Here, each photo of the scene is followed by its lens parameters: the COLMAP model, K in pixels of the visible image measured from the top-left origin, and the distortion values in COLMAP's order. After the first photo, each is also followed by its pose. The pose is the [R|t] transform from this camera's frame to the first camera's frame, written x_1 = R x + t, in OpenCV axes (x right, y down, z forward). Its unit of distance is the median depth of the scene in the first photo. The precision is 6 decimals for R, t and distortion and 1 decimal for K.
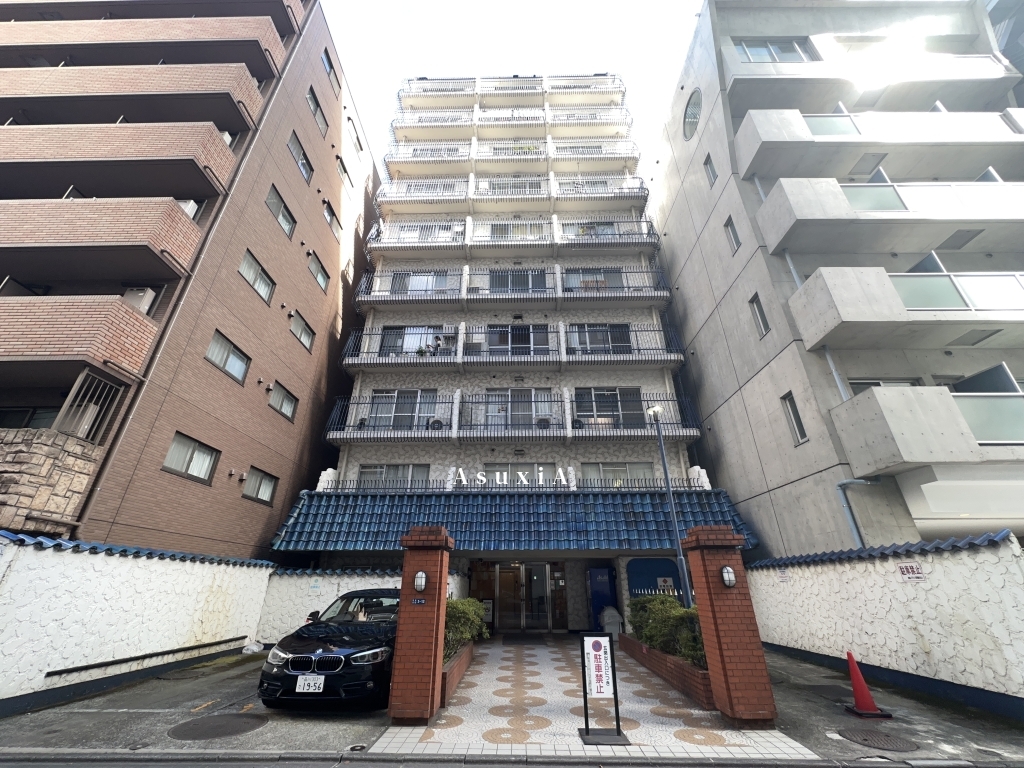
lens RADIAL K [[408.8, 0, 511.7], [0, 408.8, 381.4], [0, 0, 1]] dist [-0.004859, 0.000913]
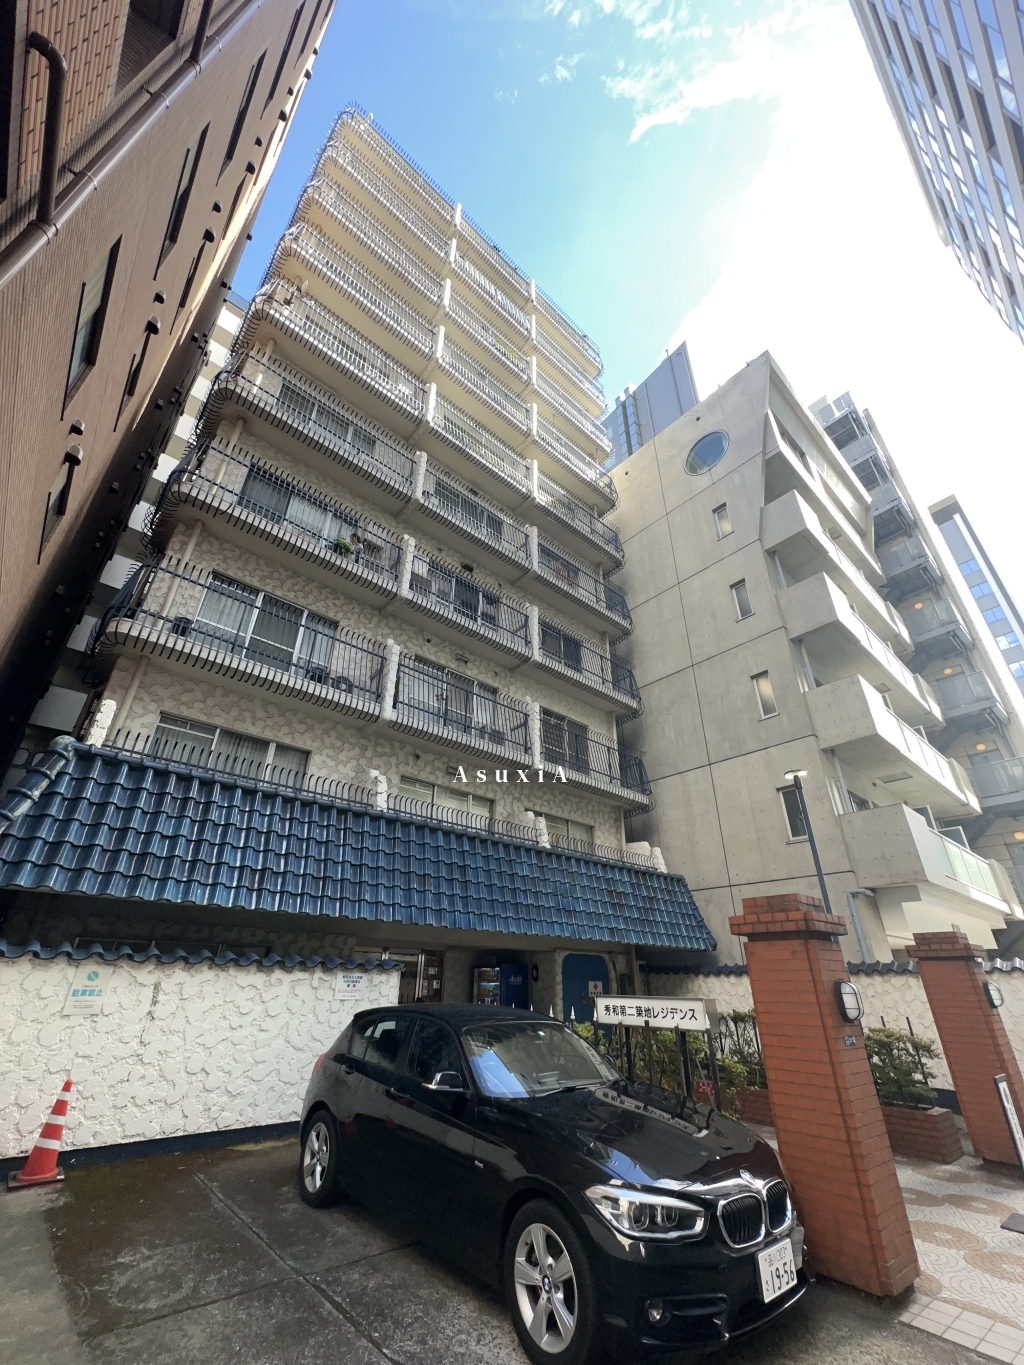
lens RADIAL K [[545.0, 0, 511.7], [0, 545.0, 684.9], [0, 0, 1]] dist [-0.004859, 0.000913]
pose [[0.742683, 0.334810, 0.579935, -0.484282], [-0.315570, 0.938832, -0.137881, 0.149673], [-0.590625, -0.080608, 0.802910, 0.319063]]
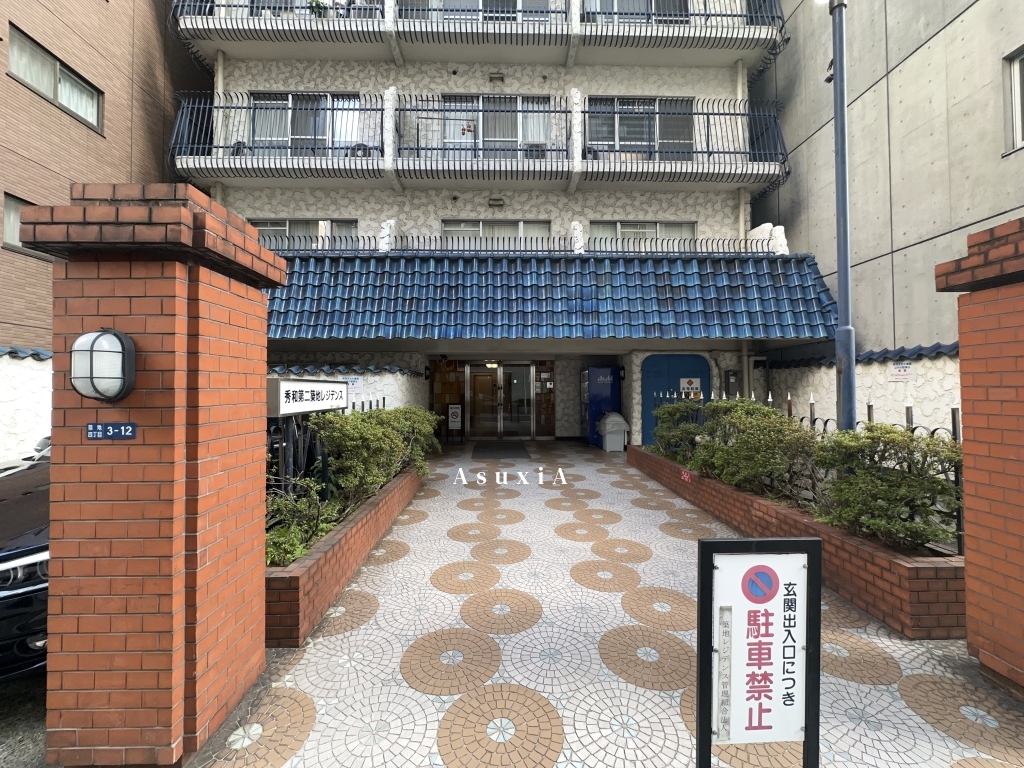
lens RADIAL K [[408.8, 0, 511.9], [0, 408.8, 382.5], [0, 0, 1]] dist [-0.004859, 0.000913]
pose [[0.998950, -0.001136, 0.045795, 0.015061], [-0.018727, 0.902206, 0.430900, 0.166277], [-0.041806, -0.431305, 0.901237, 0.325473]]
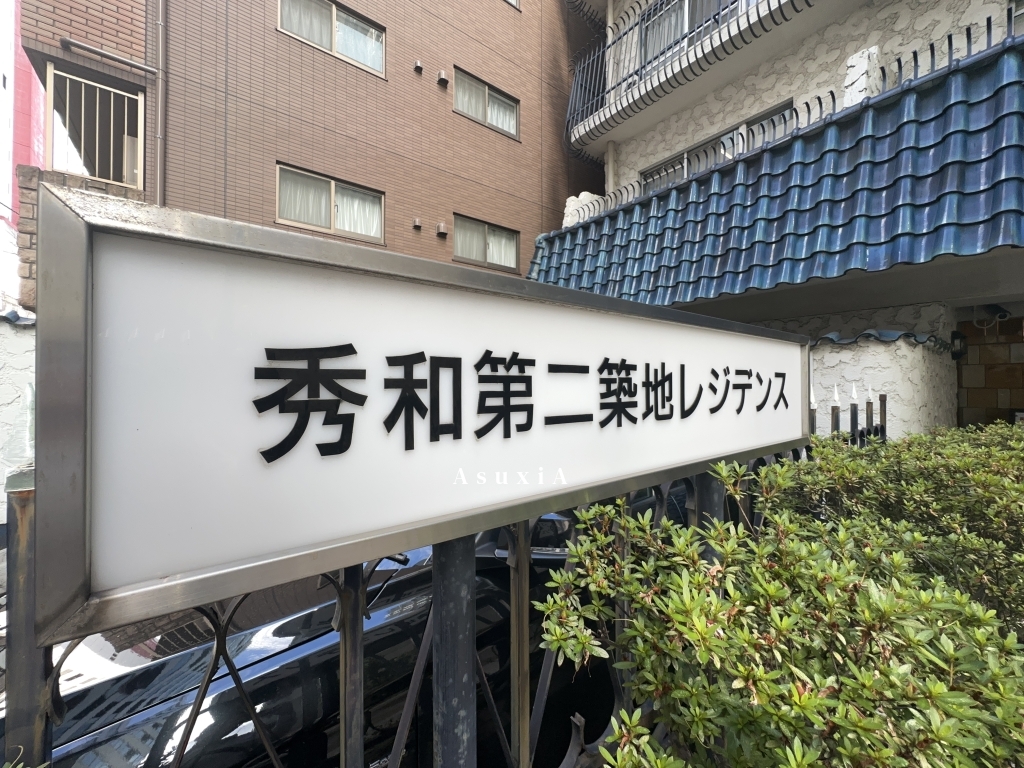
lens RADIAL K [[408.8, 0, 511.3], [0, 408.8, 381.9], [0, 0, 1]] dist [-0.004859, 0.000913]
pose [[0.619321, -0.001785, -0.785136, -0.066921], [0.351428, 0.894862, 0.275174, 0.265101], [0.702097, -0.446340, 0.554834, 0.518155]]
